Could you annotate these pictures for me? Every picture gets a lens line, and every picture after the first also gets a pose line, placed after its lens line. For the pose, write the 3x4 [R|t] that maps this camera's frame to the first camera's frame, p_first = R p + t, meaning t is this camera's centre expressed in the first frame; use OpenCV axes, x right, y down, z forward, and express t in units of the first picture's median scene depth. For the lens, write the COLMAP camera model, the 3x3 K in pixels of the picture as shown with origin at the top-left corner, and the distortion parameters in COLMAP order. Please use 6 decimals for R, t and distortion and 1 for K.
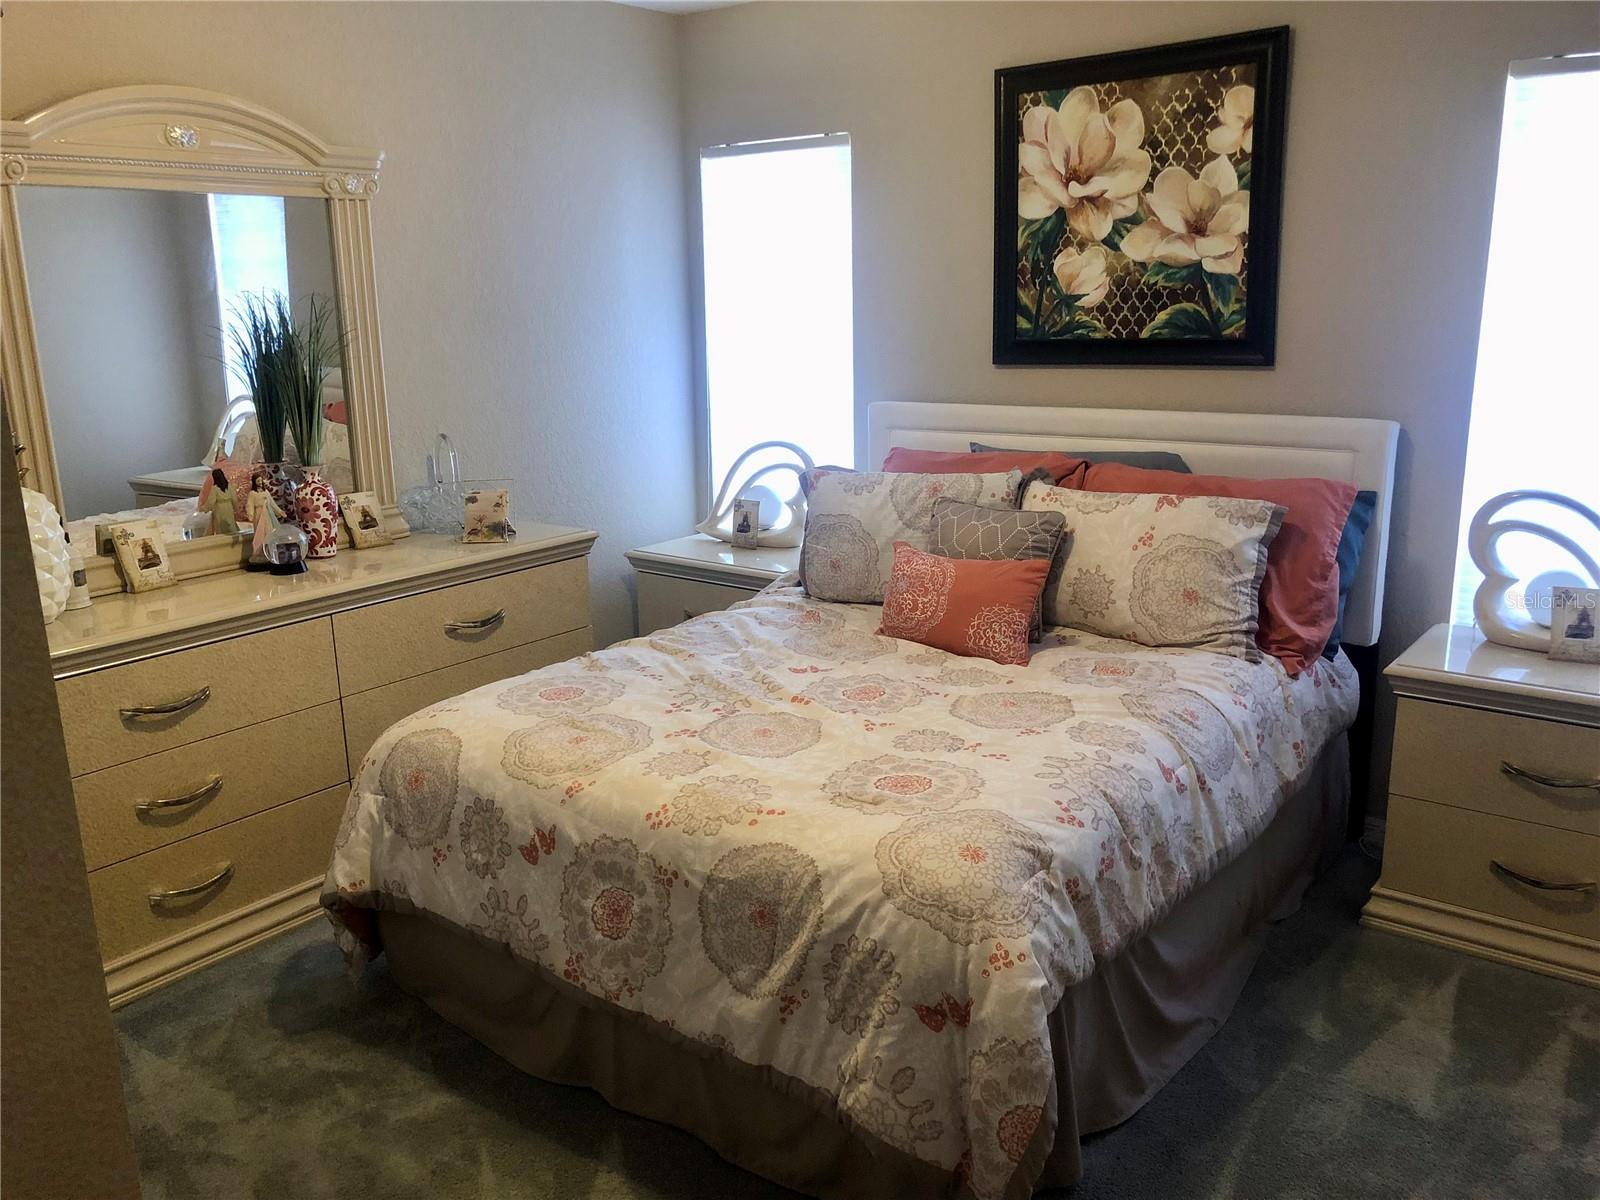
lens RADIAL K [[1305.1, 0, 791.6], [0, 1305.1, 600.7], [0, 0, 1]] dist [0.025450, -0.031793]
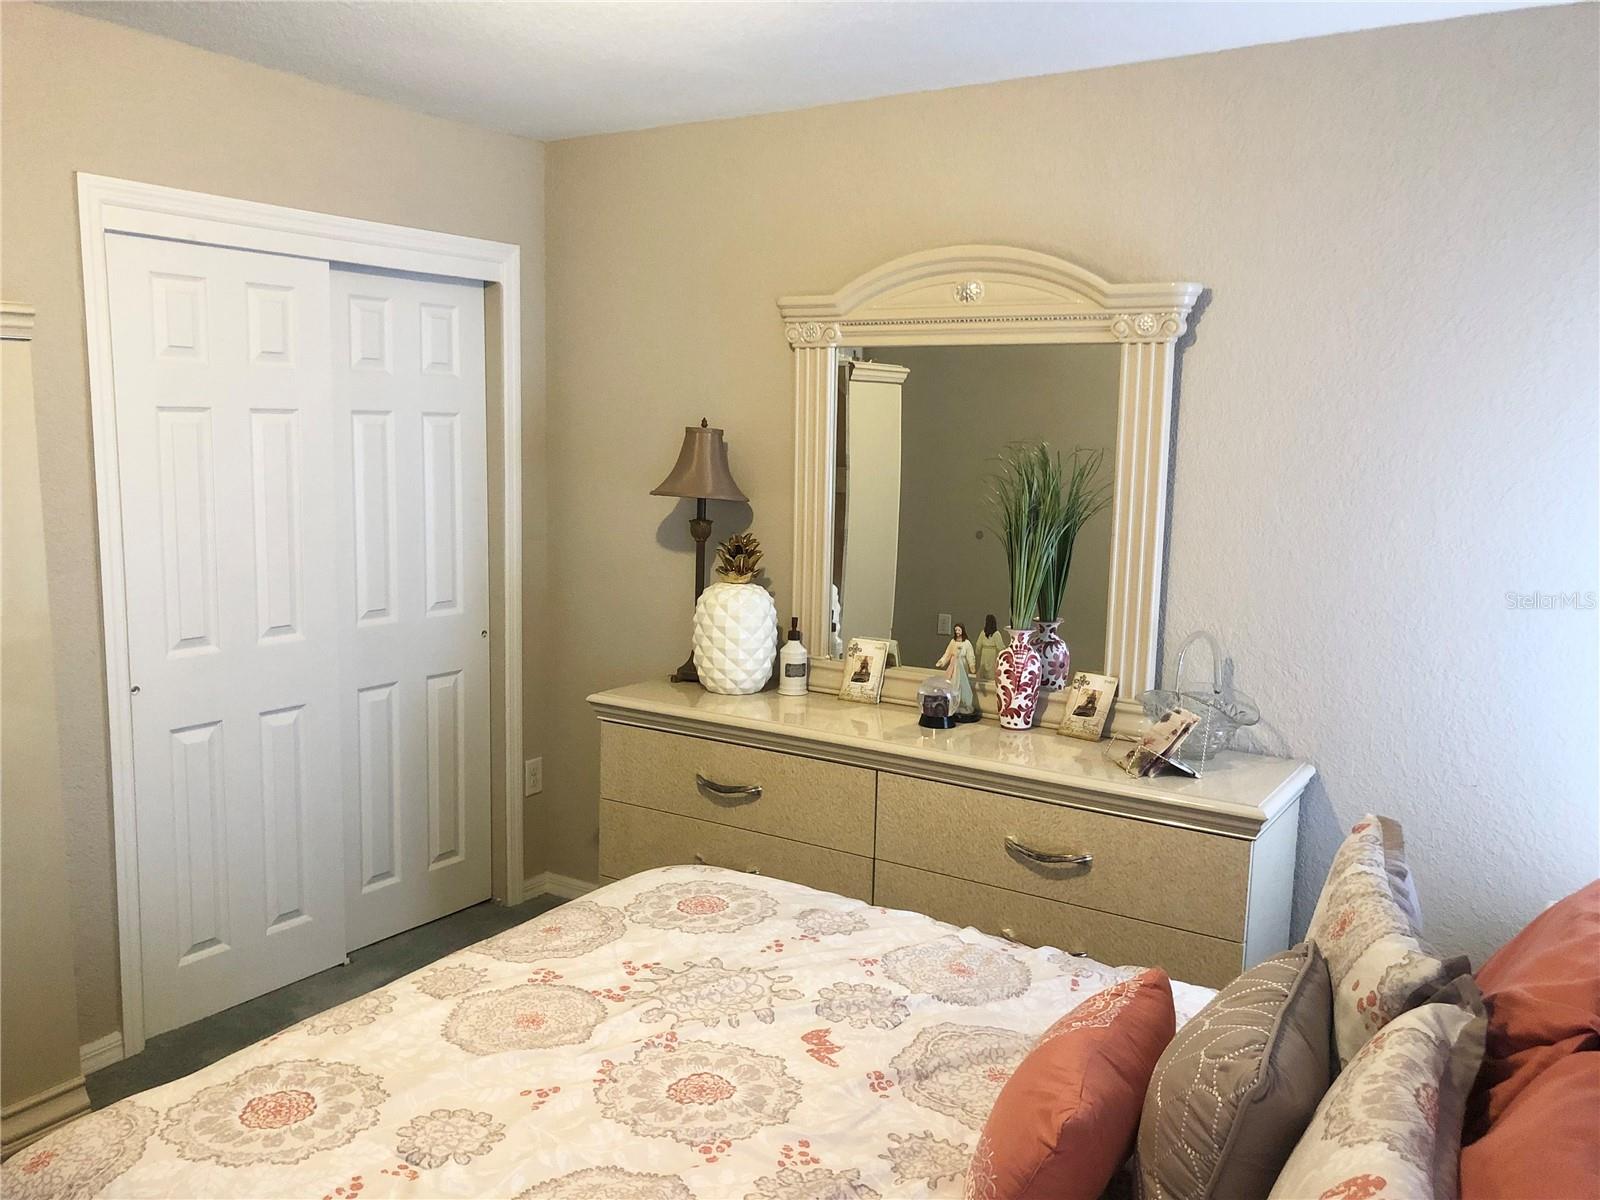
lens RADIAL K [[1305.1, 0, 794.2], [0, 1305.1, 596.3], [0, 0, 1]] dist [0.025450, -0.031793]
pose [[0.085124, 0.158378, -0.983702, 0.581087], [-0.259520, 0.956732, 0.131579, -0.228325], [0.961979, 0.244089, 0.122543, 0.811508]]
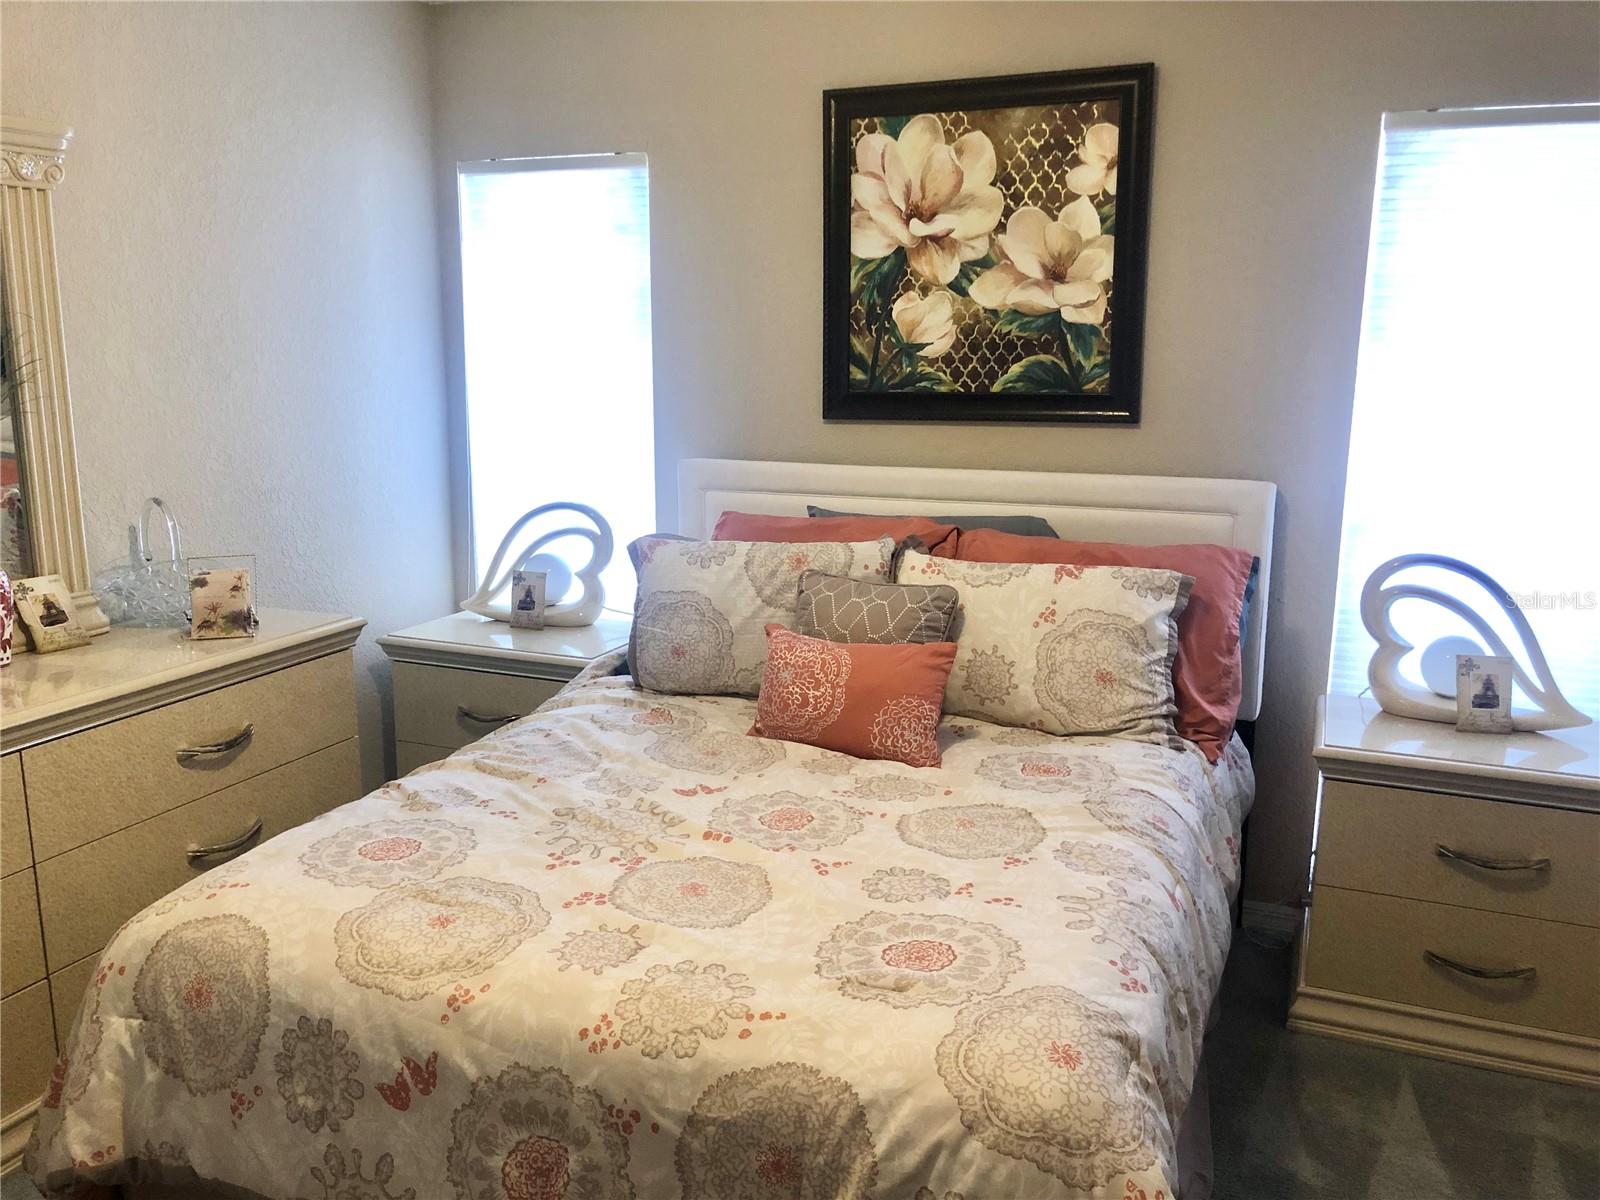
lens RADIAL K [[1305.1, 0, 798.6], [0, 1305.1, 607.0], [0, 0, 1]] dist [0.025450, -0.031793]
pose [[0.963183, -0.025973, 0.267591, -0.133862], [0.035462, 0.998900, -0.030688, -0.031931], [-0.266499, 0.039047, 0.963044, 0.191857]]
